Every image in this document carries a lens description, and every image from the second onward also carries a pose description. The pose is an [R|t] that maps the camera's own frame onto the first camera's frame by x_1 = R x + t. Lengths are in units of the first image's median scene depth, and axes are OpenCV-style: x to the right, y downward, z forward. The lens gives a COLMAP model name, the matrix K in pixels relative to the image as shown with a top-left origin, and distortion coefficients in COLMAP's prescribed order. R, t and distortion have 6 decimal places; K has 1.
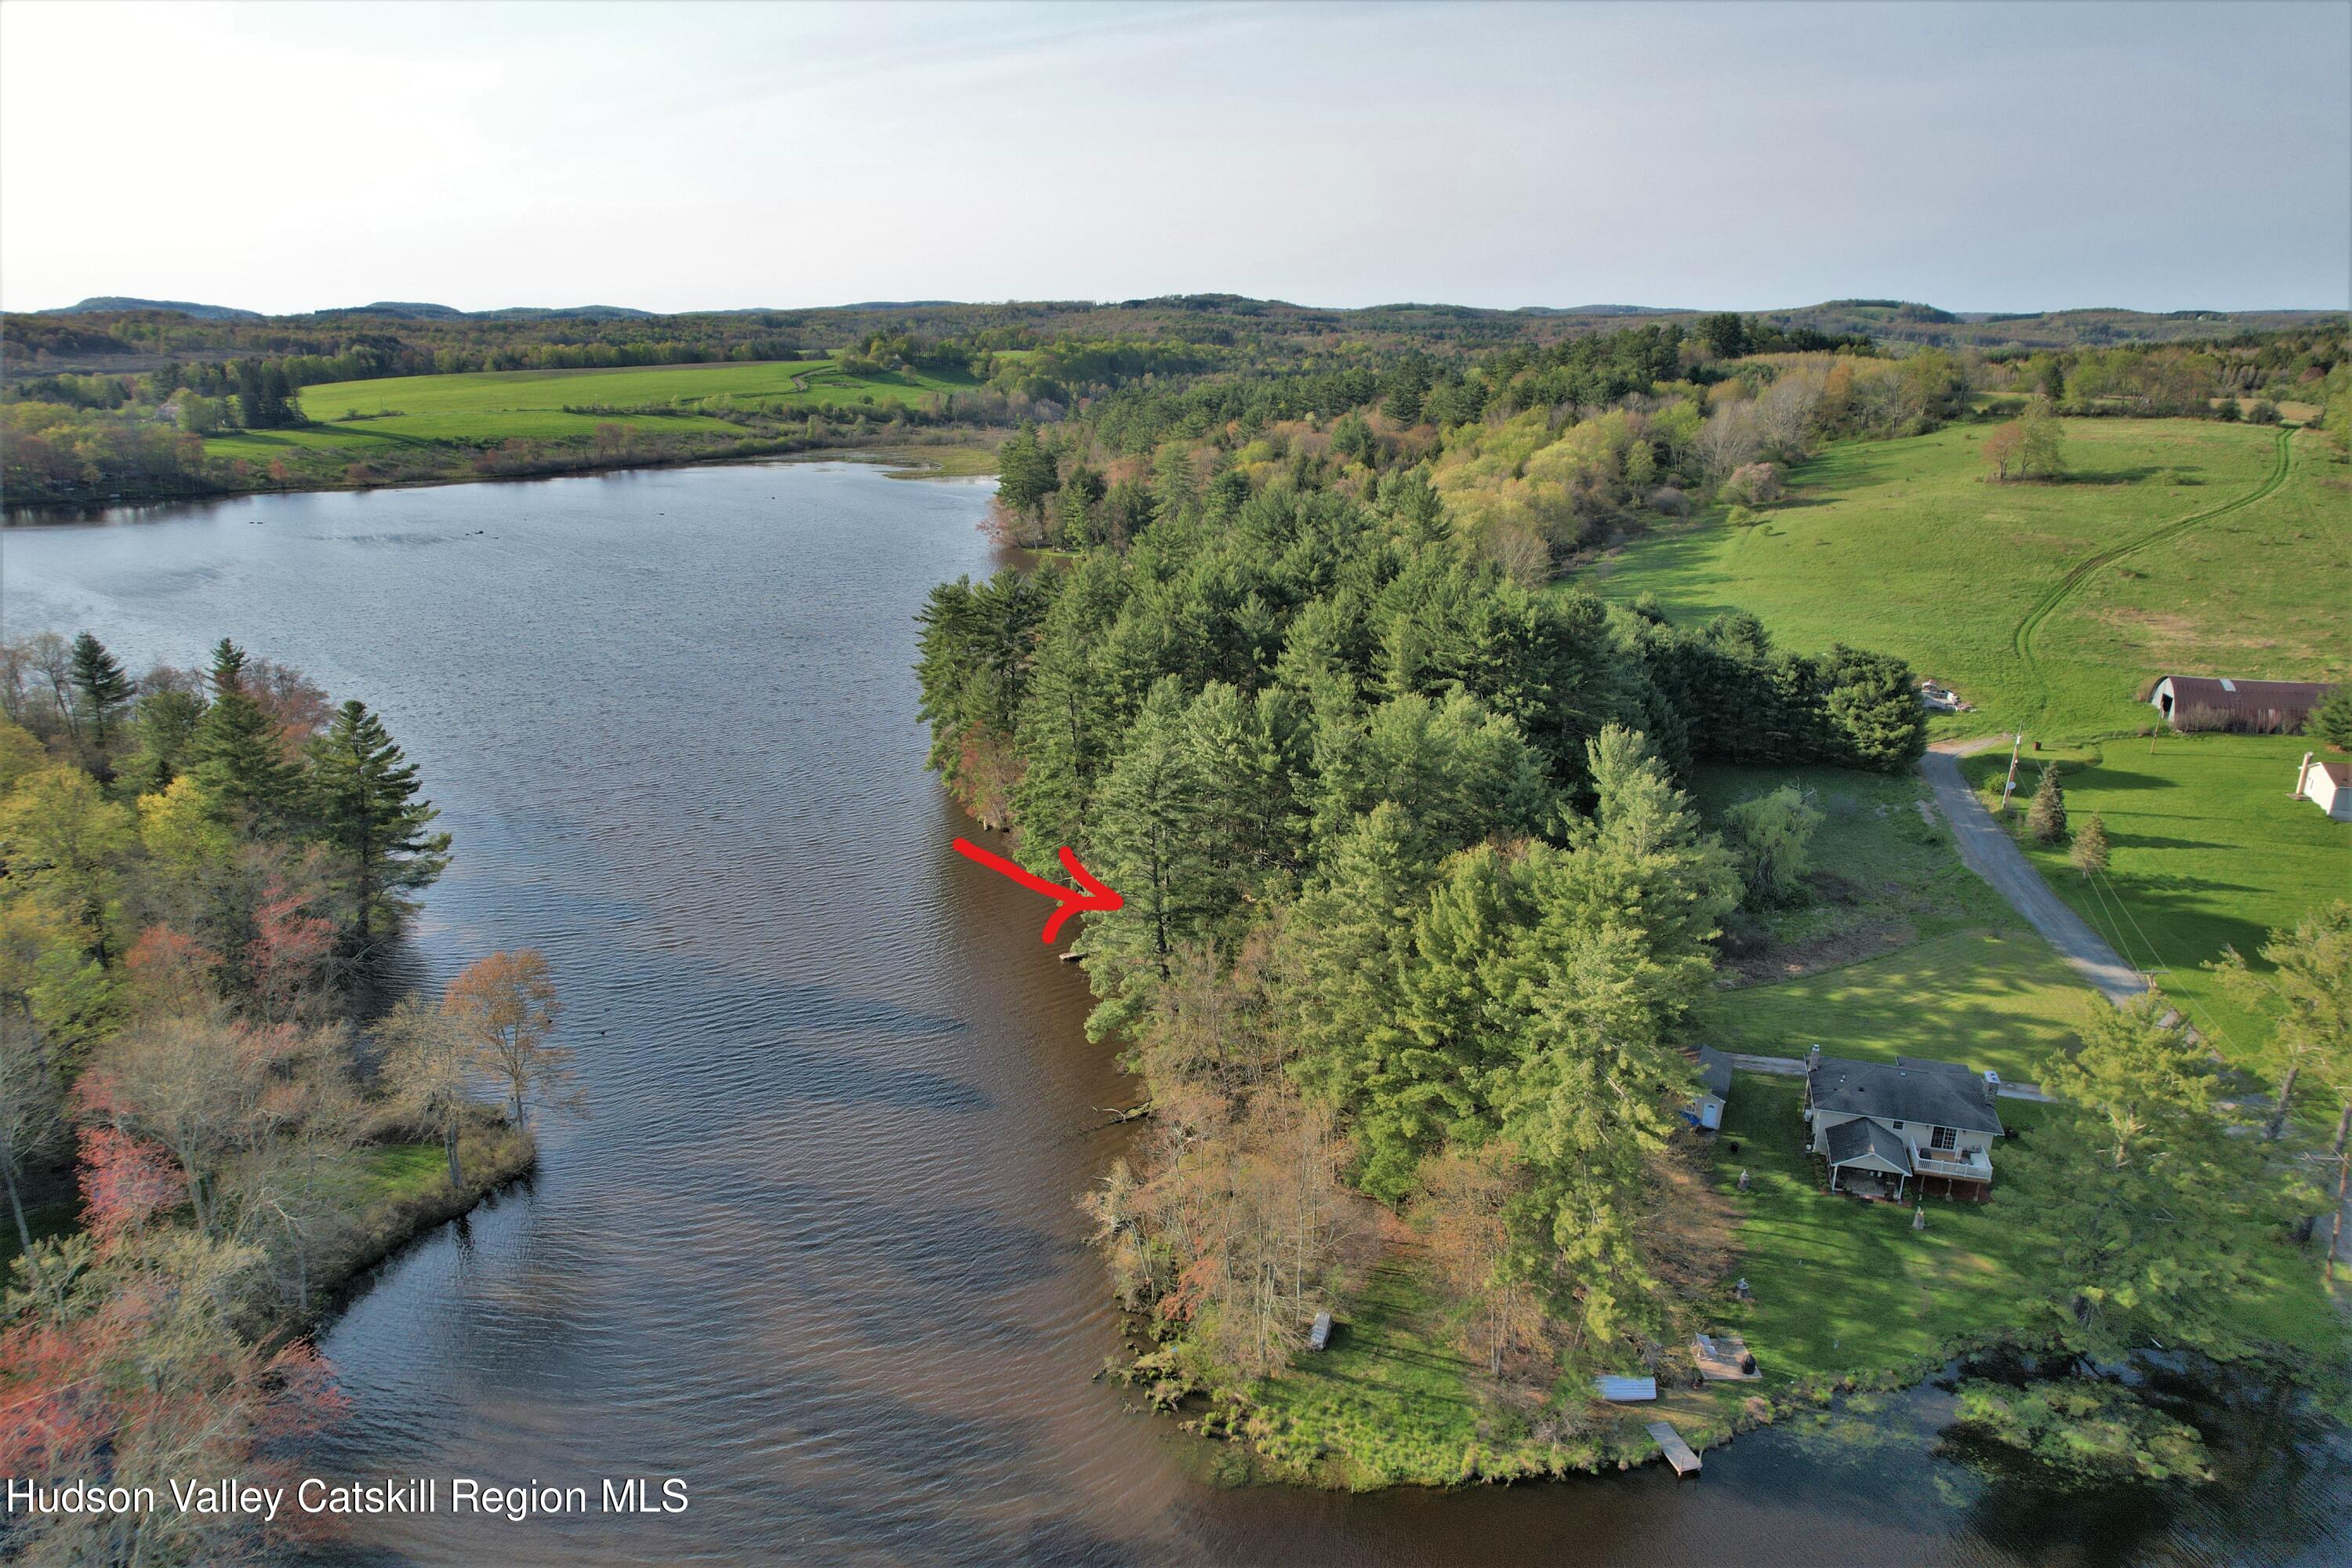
lens RADIAL K [[1512.7, 0, 1216.2], [0, 1512.7, 785.1], [0, 0, 1]] dist [-0.078341, 0.077418]
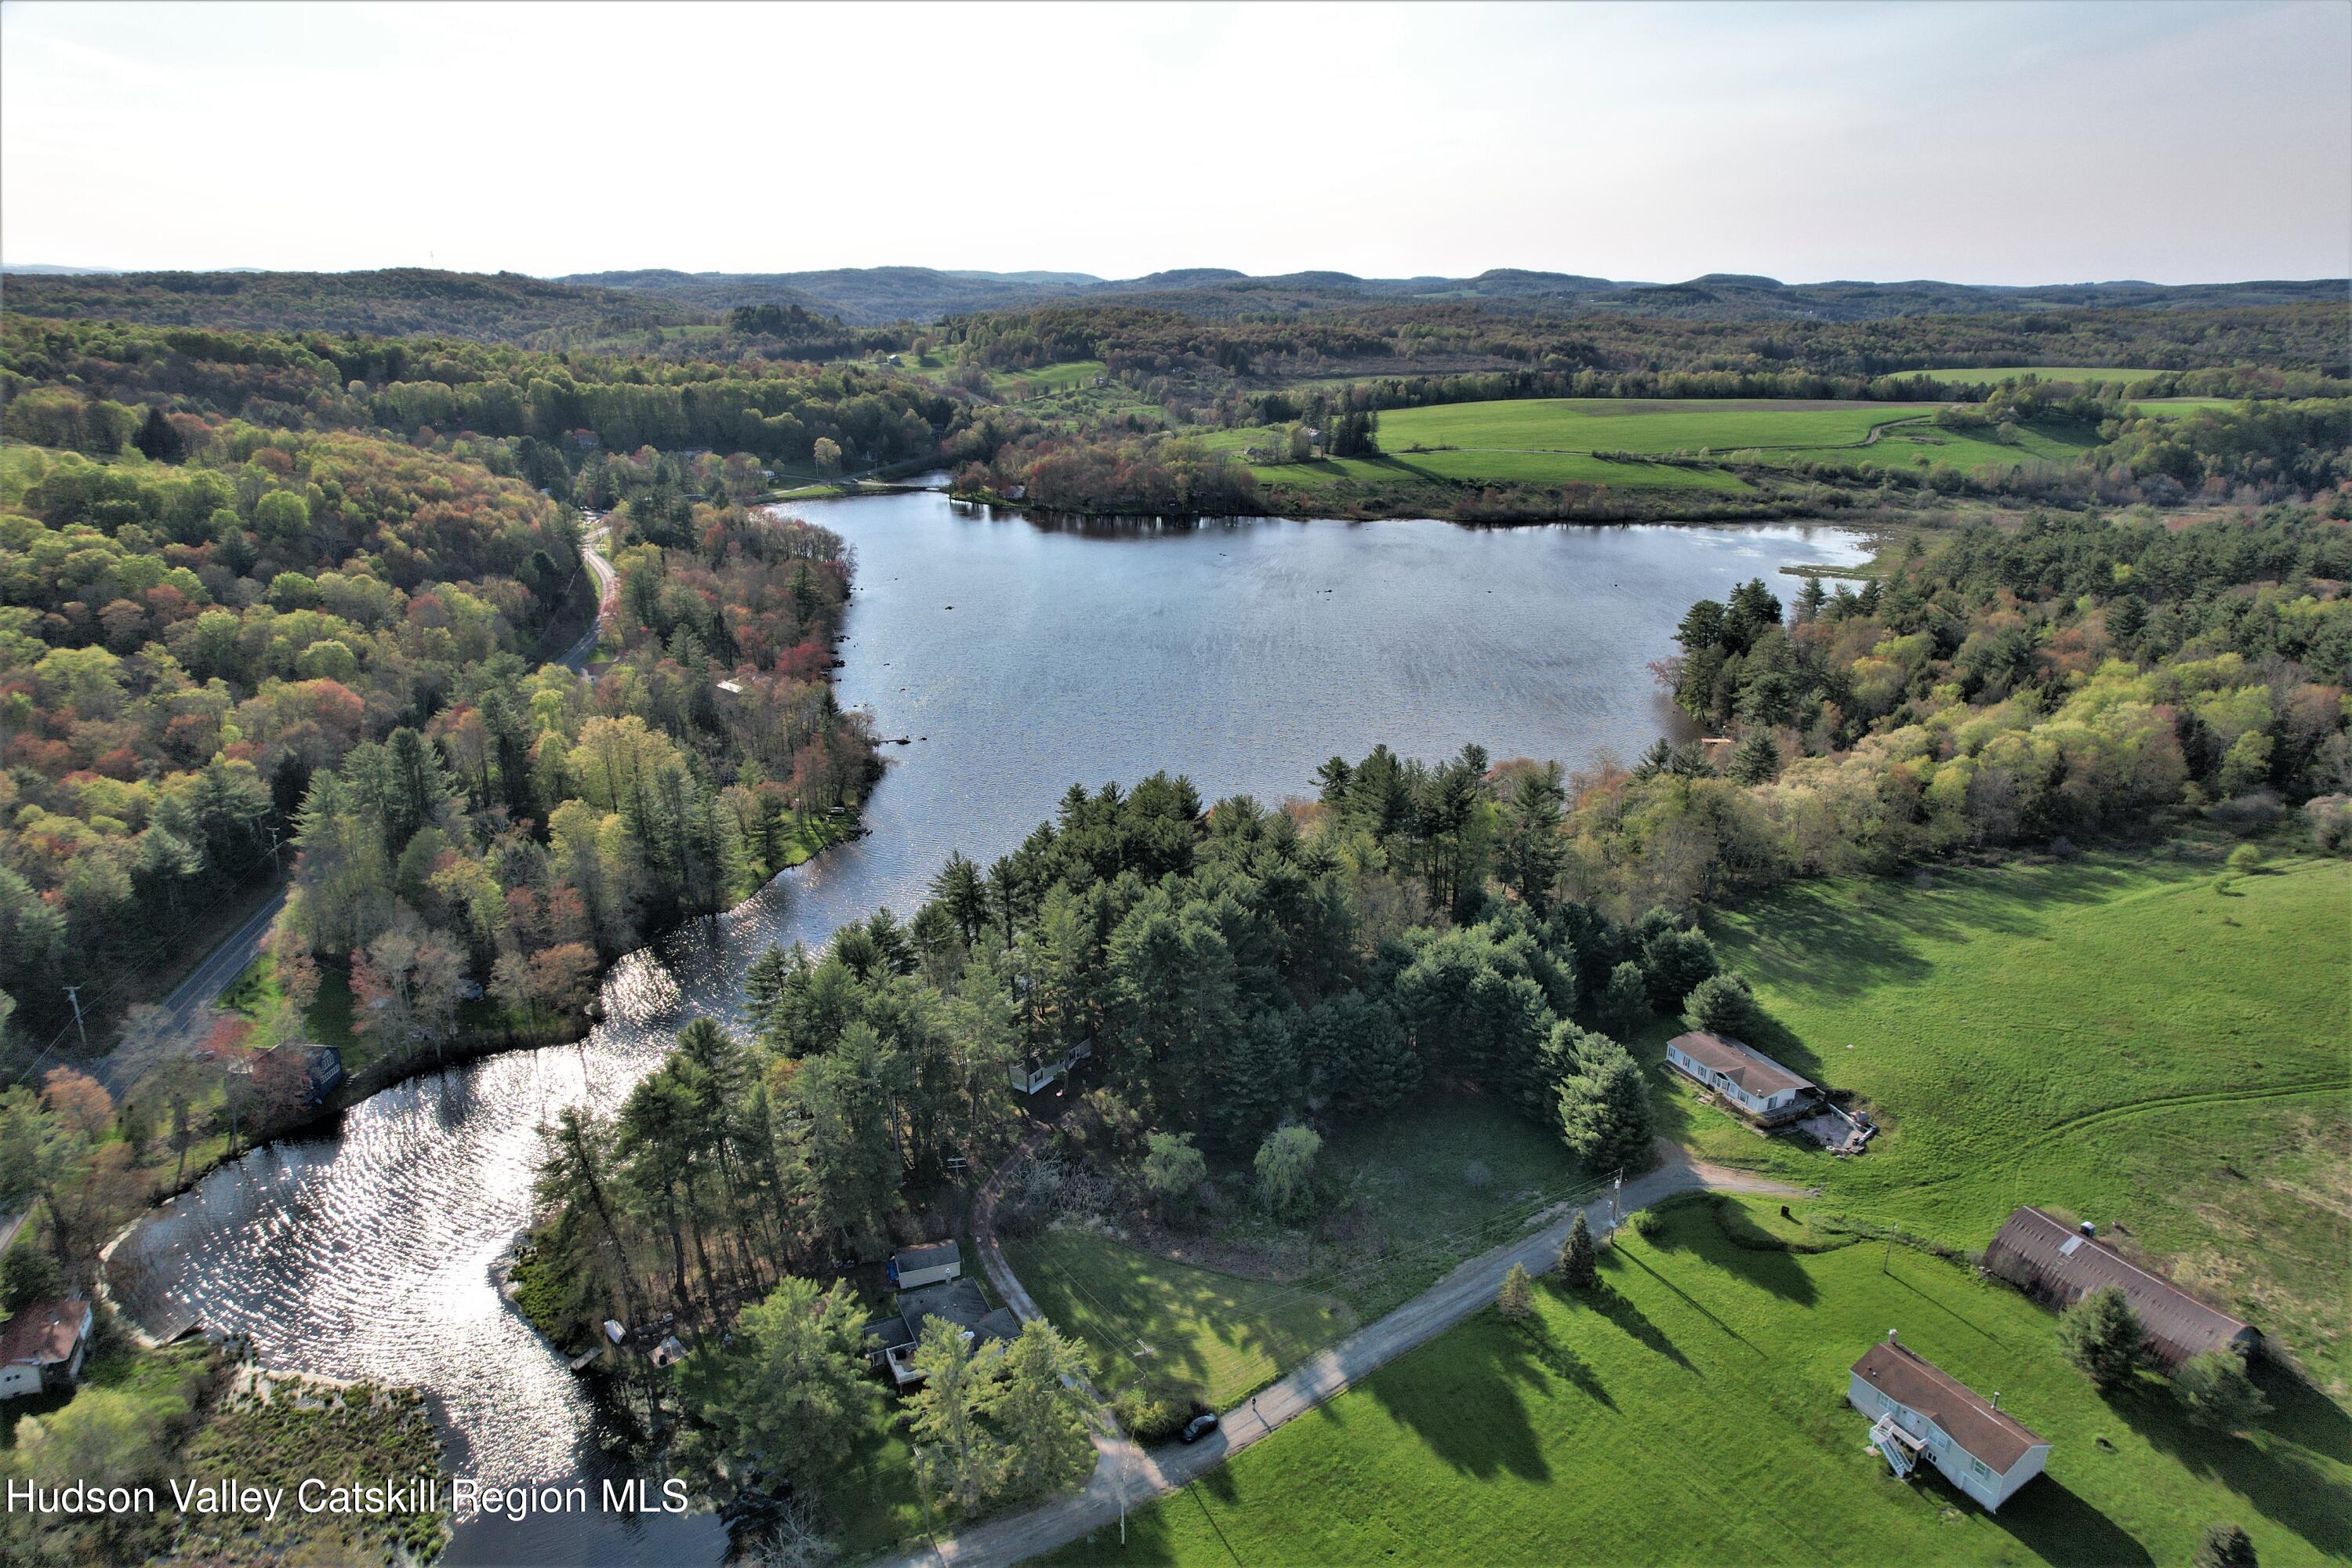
lens RADIAL K [[1512.7, 0, 1216.2], [0, 1512.7, 785.1], [0, 0, 1]] dist [-0.078341, 0.077418]
pose [[0.681612, 0.237469, -0.692108, 0.779961], [-0.223937, 0.968187, 0.111653, -0.268916], [0.696604, 0.078885, 0.713106, 0.050019]]
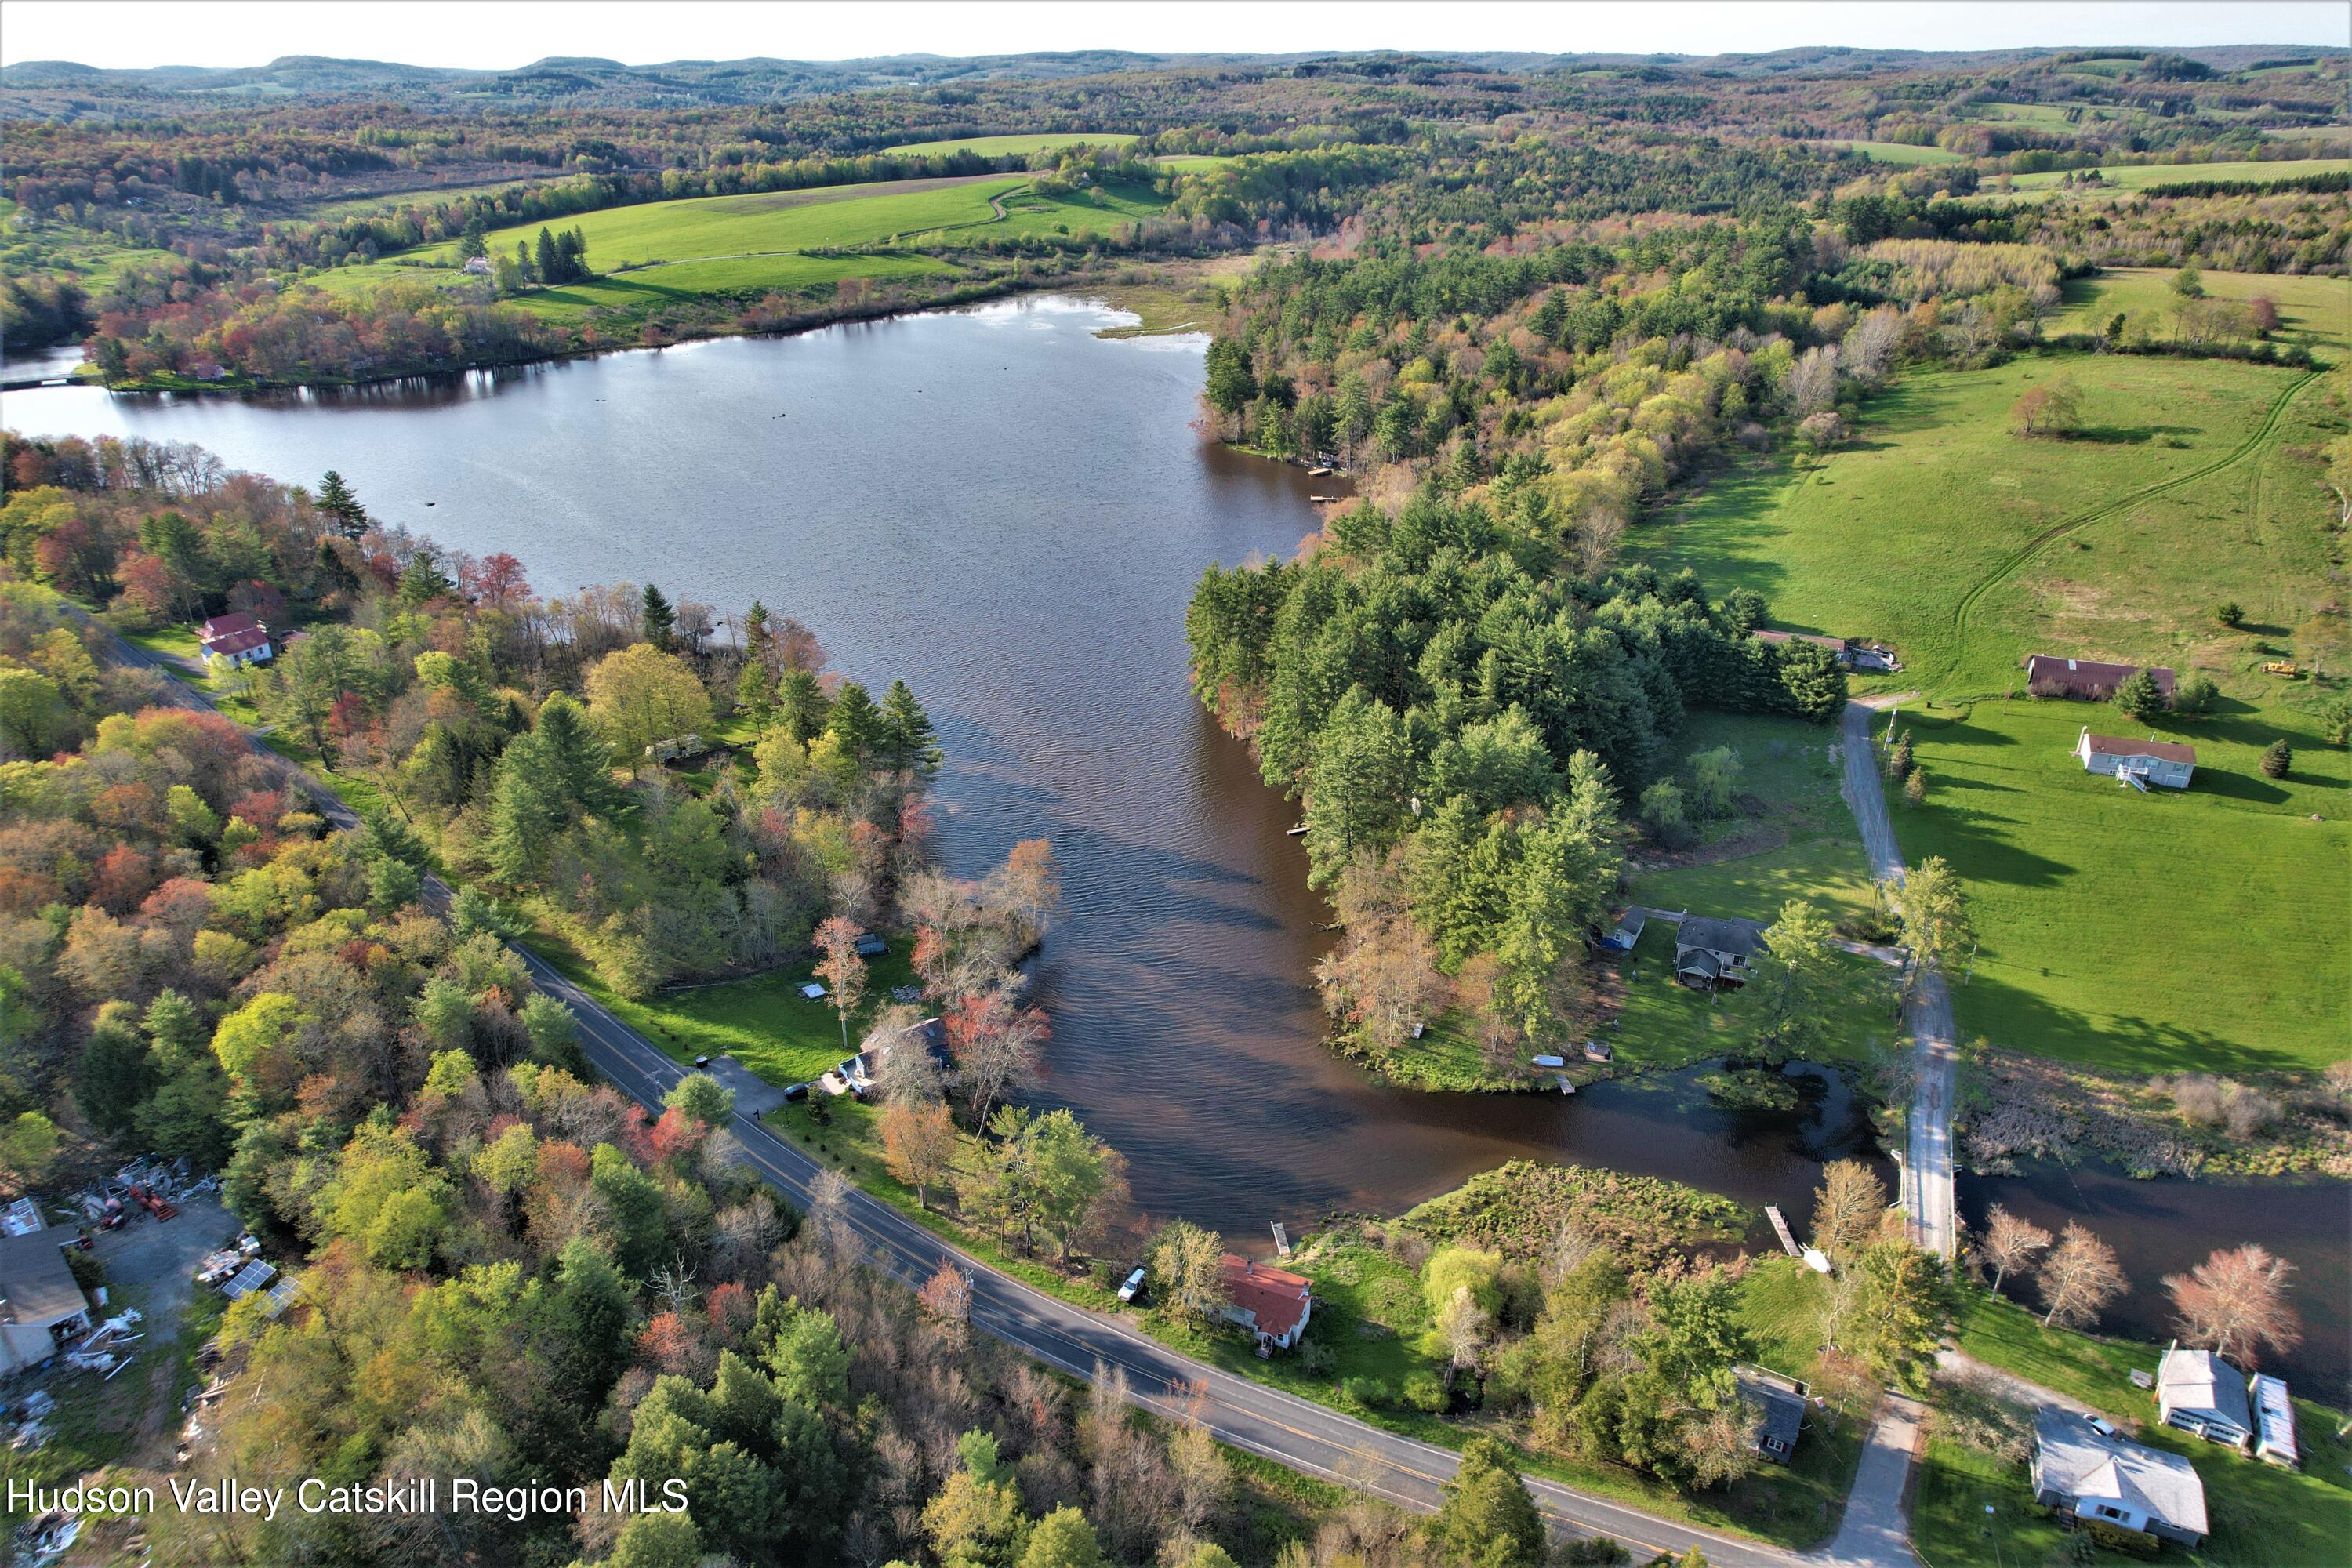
lens RADIAL K [[1512.7, 0, 1216.2], [0, 1512.7, 785.1], [0, 0, 1]] dist [-0.078341, 0.077418]
pose [[0.994387, 0.037606, -0.098894, -0.008602], [-0.022221, 0.988084, 0.152300, -0.130376], [0.103443, -0.149248, 0.983374, -0.463049]]
